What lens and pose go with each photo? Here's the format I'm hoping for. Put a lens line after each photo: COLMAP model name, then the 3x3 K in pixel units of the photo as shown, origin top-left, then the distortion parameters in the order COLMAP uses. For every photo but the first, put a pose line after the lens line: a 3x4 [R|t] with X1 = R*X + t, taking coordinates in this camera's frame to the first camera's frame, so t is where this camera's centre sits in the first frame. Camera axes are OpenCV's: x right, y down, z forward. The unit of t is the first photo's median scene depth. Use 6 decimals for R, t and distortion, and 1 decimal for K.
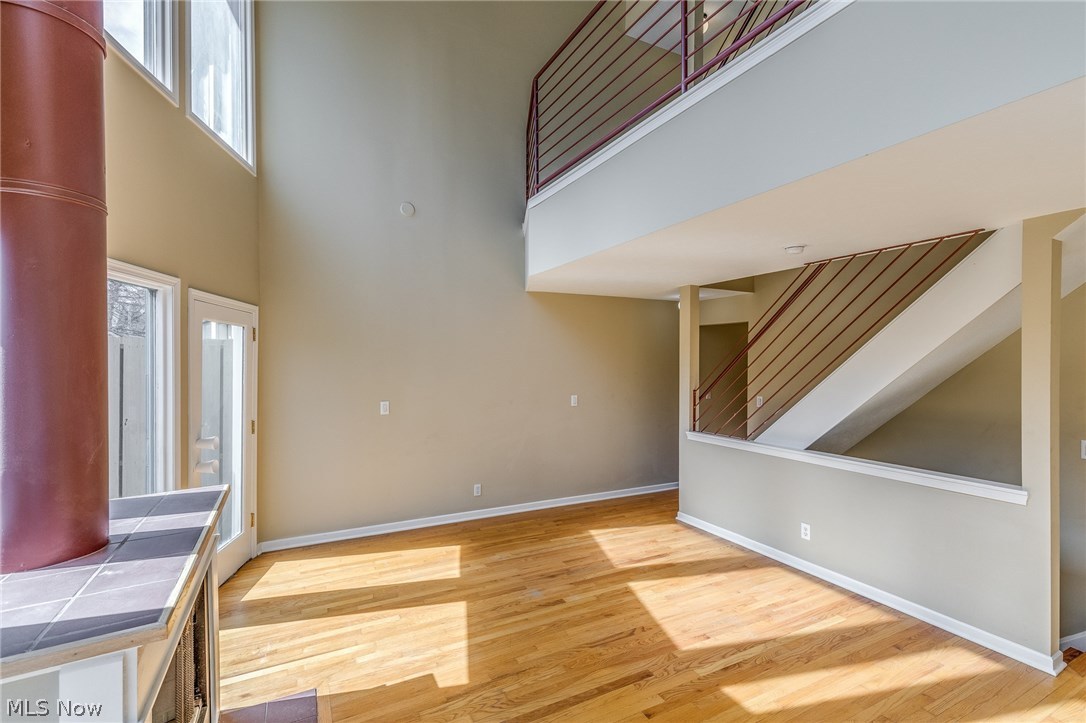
lens RADIAL K [[489.5, 0, 547.7], [0, 489.5, 365.3], [0, 0, 1]] dist [0.004574, -0.000425]
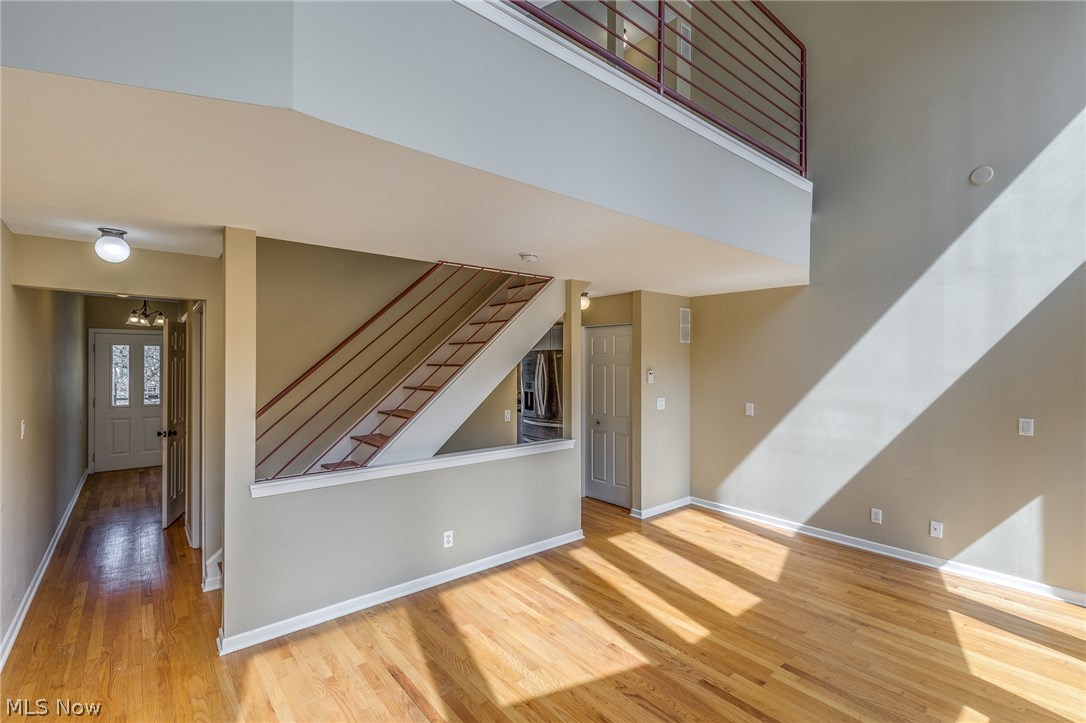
lens RADIAL K [[489.5, 0, 549.8], [0, 489.5, 357.6], [0, 0, 1]] dist [0.004574, -0.000425]
pose [[-0.228583, 0.001899, 0.973523, -0.525422], [0.000334, 0.999998, -0.001872, -0.021119], [-0.973524, -0.000102, -0.228583, 1.163781]]
